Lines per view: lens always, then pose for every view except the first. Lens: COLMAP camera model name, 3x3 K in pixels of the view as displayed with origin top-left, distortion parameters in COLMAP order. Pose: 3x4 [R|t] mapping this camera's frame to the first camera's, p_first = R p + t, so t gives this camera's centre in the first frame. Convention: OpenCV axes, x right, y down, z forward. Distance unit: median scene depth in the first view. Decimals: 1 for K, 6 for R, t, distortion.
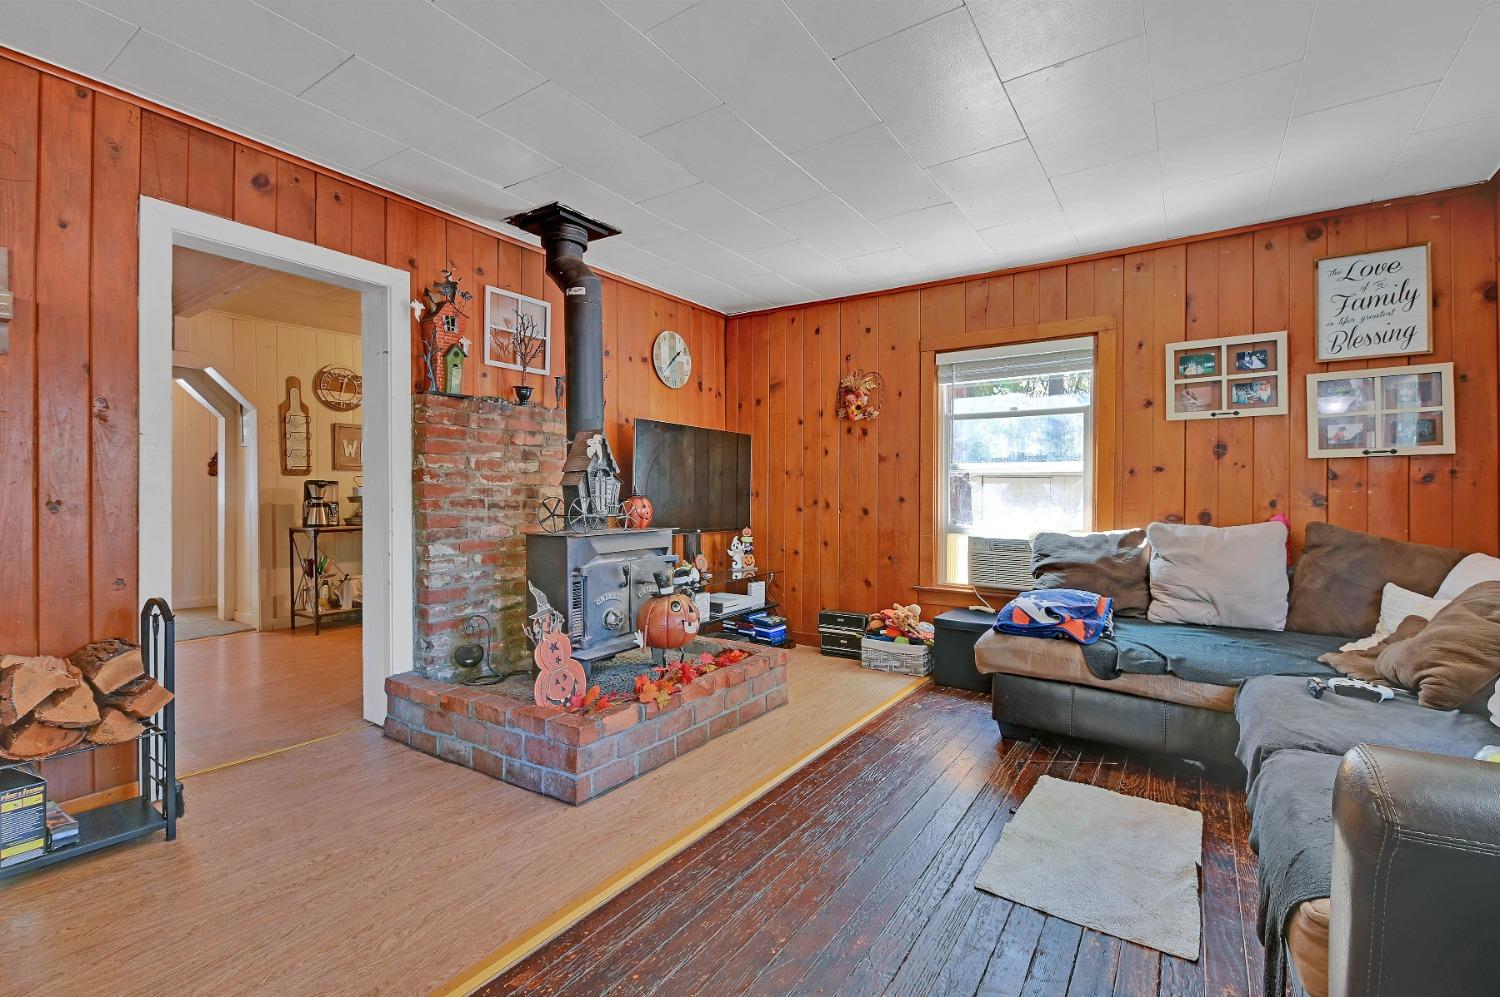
lens RADIAL K [[660.8, 0, 742.2], [0, 660.8, 496.8], [0, 0, 1]] dist [0.004299, -0.007708]
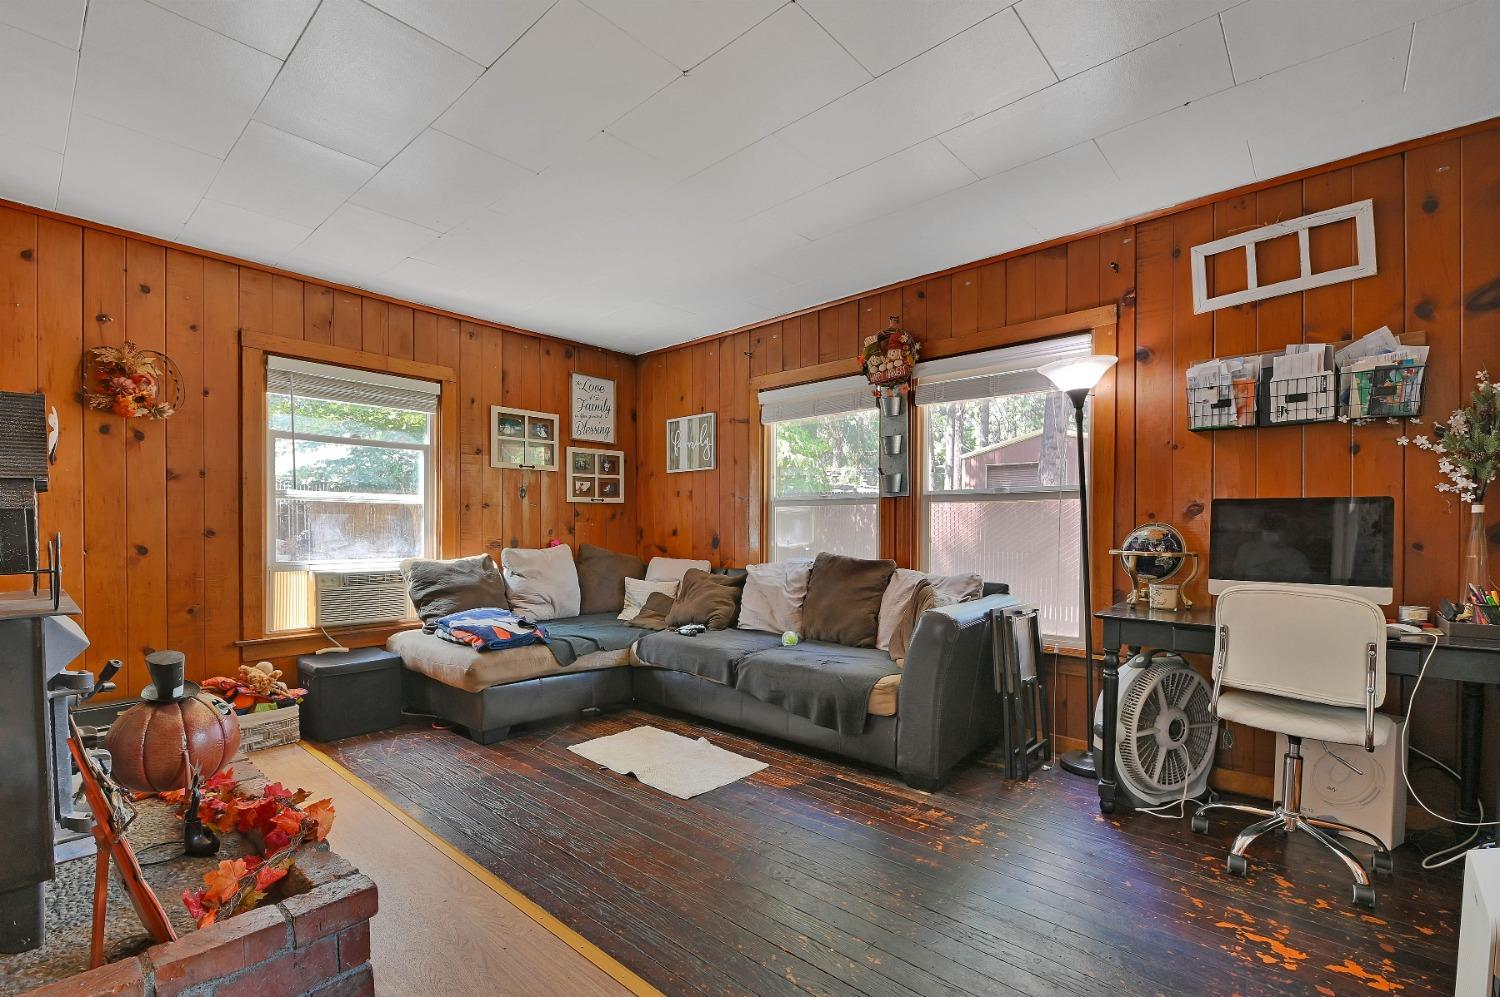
lens RADIAL K [[670.3, 0, 760.3], [0, 670.3, 537.2], [0, 0, 1]] dist [-0.000420, -0.003962]
pose [[0.105940, -0.017959, 0.994210, -0.579678], [0.000736, 0.999838, 0.017983, -0.004264], [-0.994372, -0.001174, 0.105936, 0.366883]]
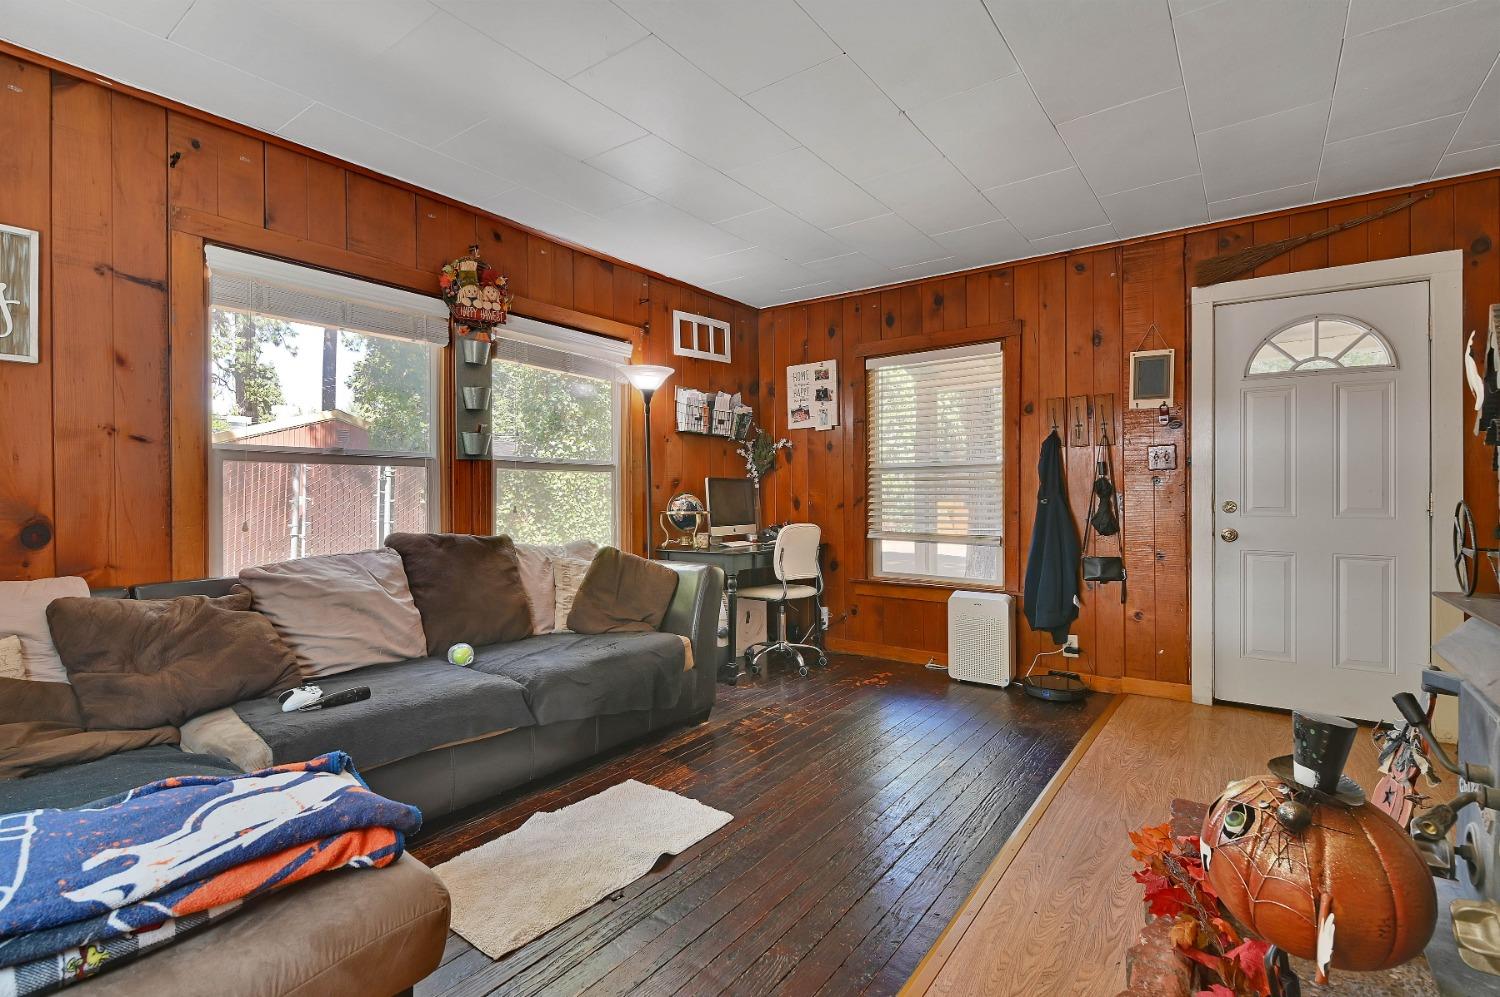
lens RADIAL K [[670.3, 0, 743.0], [0, 670.3, 506.1], [0, 0, 1]] dist [-0.000420, -0.003962]
pose [[-0.999453, 0.015000, 0.029479, 0.110694], [0.015273, 0.999842, 0.009056, 0.008371], [-0.029339, 0.009501, -0.999524, 1.133113]]
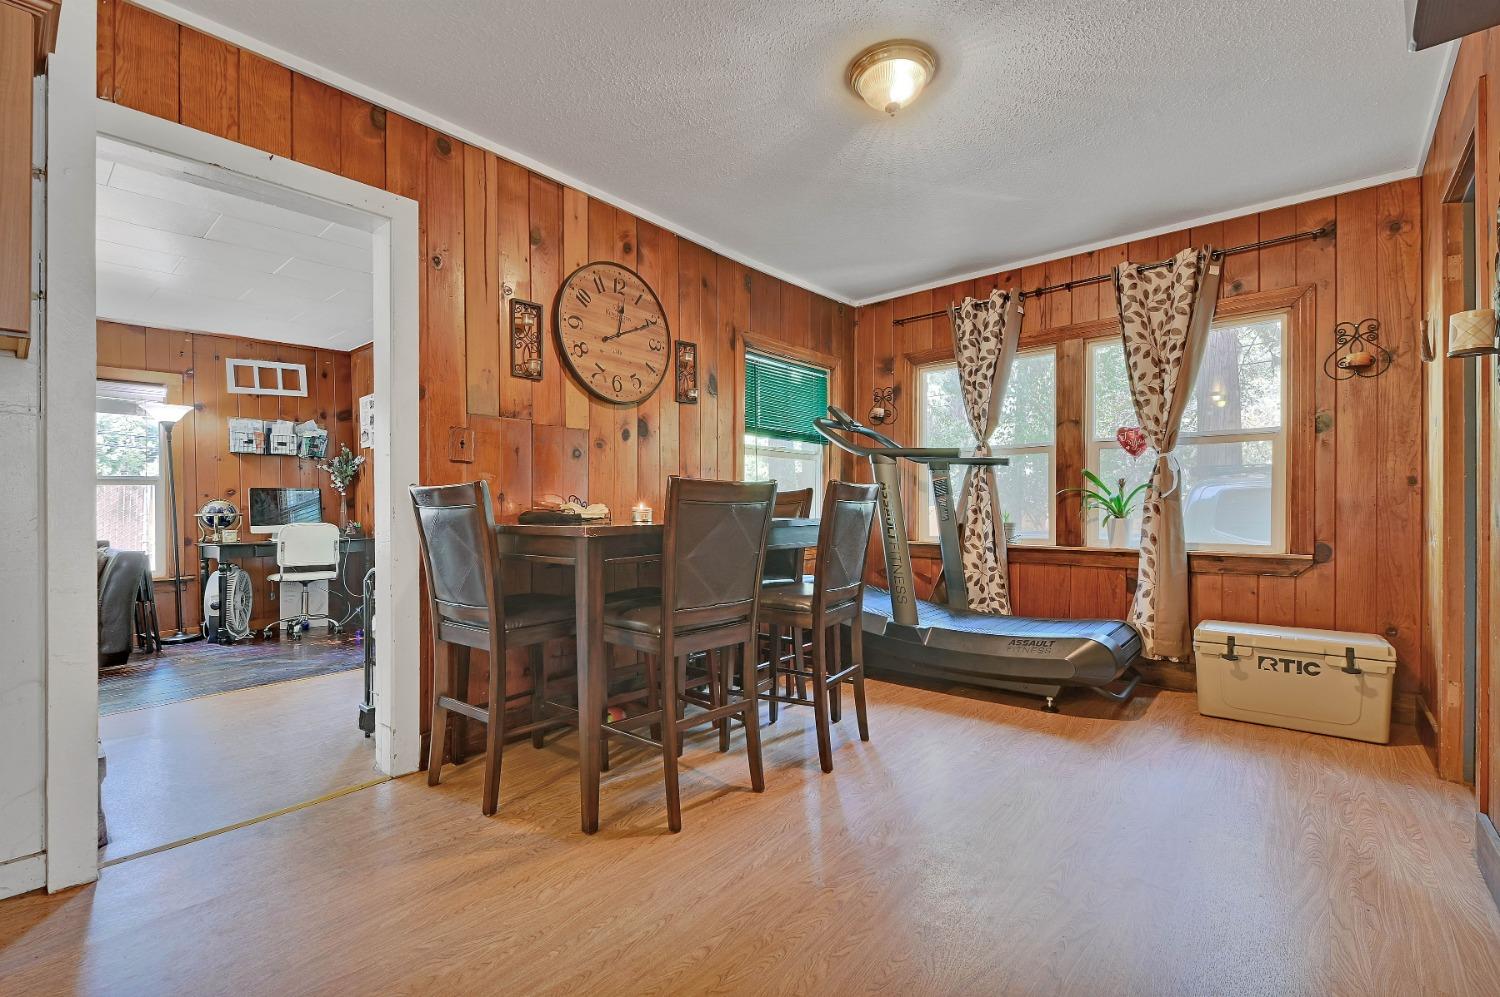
lens RADIAL K [[670.3, 0, 741.6], [0, 670.3, 515.2], [0, 0, 1]] dist [-0.000420, -0.003962]
pose [[-0.995001, 0.013098, 0.099001, -1.059147], [0.014632, 0.999784, 0.014791, 0.023680], [-0.098785, 0.016166, -0.994977, 1.359872]]
